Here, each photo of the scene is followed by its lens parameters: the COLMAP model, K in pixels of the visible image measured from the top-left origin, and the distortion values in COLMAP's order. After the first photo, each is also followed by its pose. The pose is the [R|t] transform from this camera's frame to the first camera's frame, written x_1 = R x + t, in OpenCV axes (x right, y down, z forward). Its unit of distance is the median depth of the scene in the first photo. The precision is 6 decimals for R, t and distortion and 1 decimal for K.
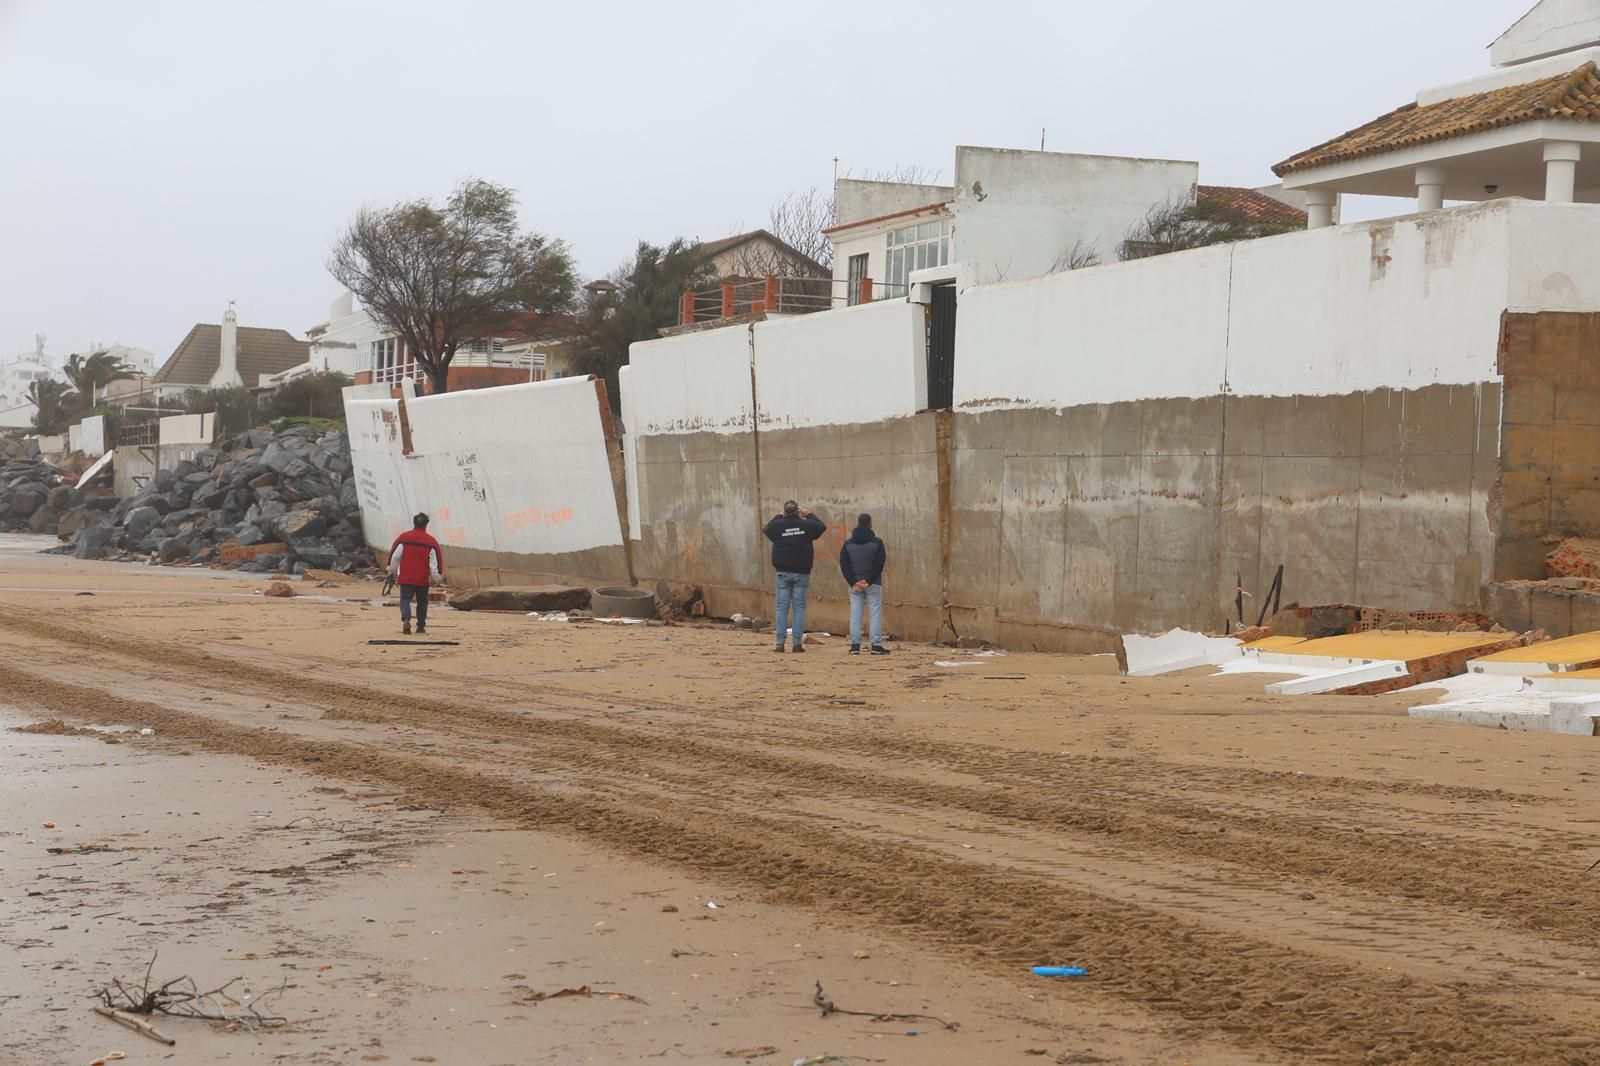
lens RADIAL K [[3551.2, 0, 800.0], [0, 3551.2, 533.0], [0, 0, 1]] dist [0.396180, 0.270421]
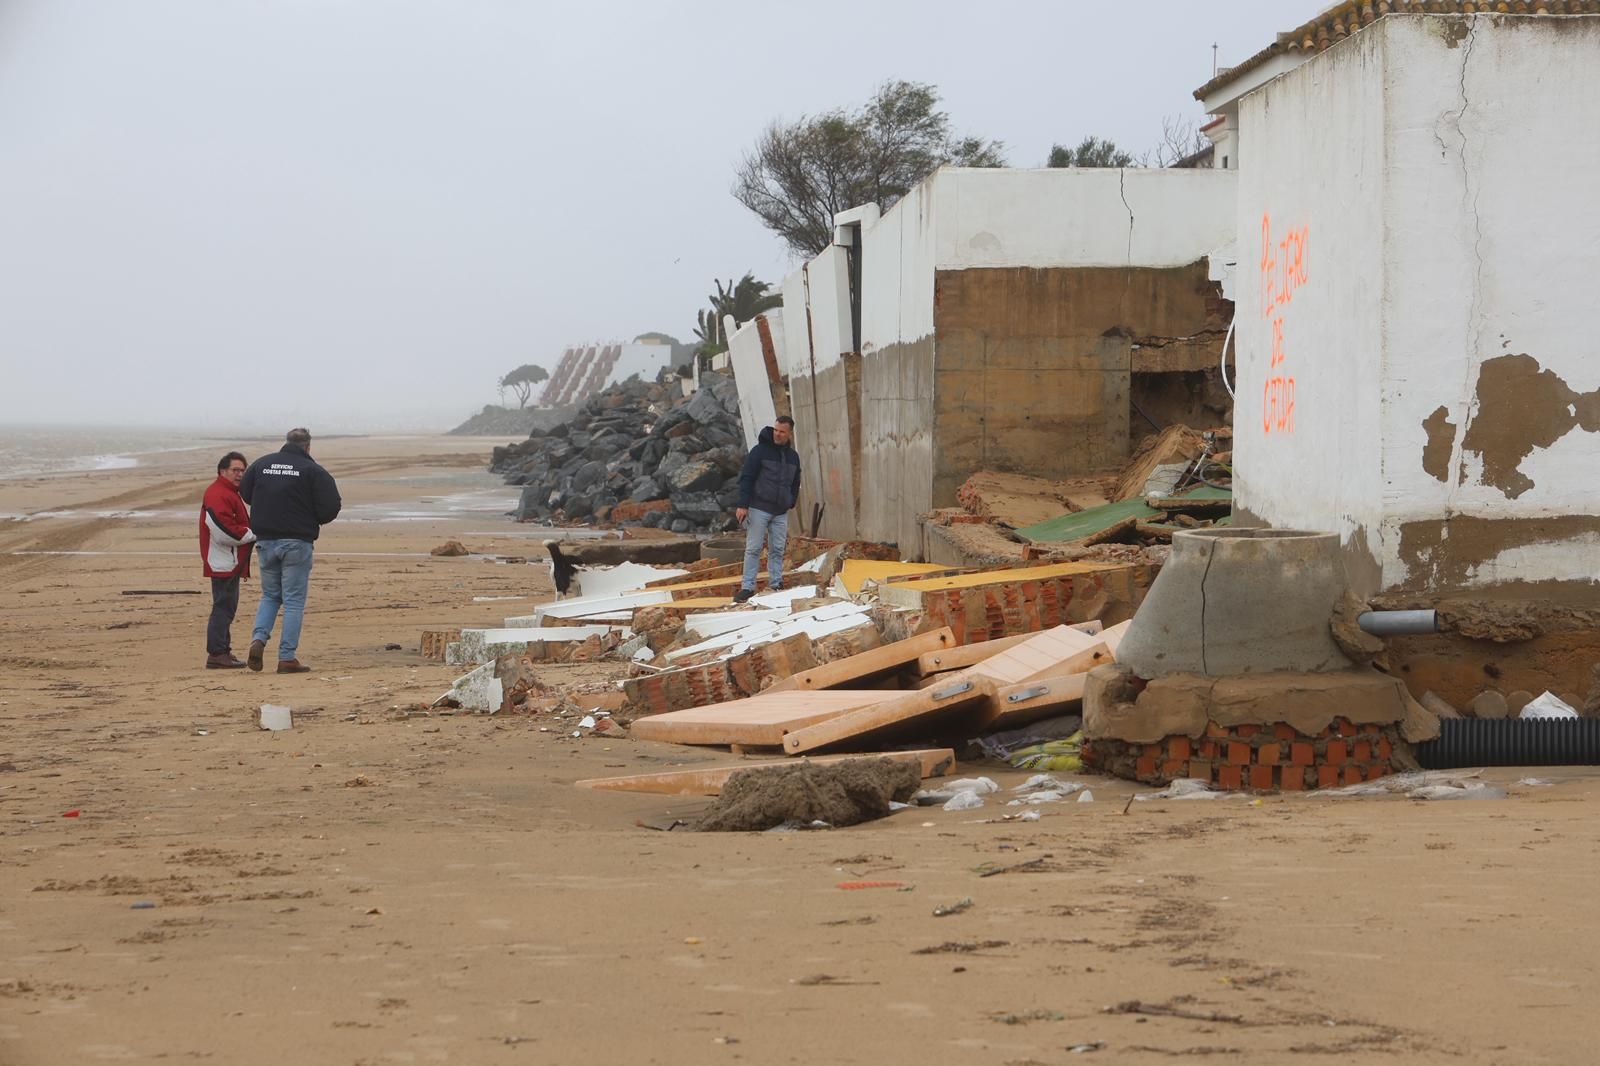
lens RADIAL K [[4671.6, 0, 825.6], [0, 4671.6, 526.2], [0, 0, 1]] dist [0.813645, 0.554226]
pose [[0.970528, -0.022564, -0.239932, 0.278649], [0.025020, 0.999661, 0.007192, 0.003461], [0.239688, -0.012983, 0.970763, -0.222860]]
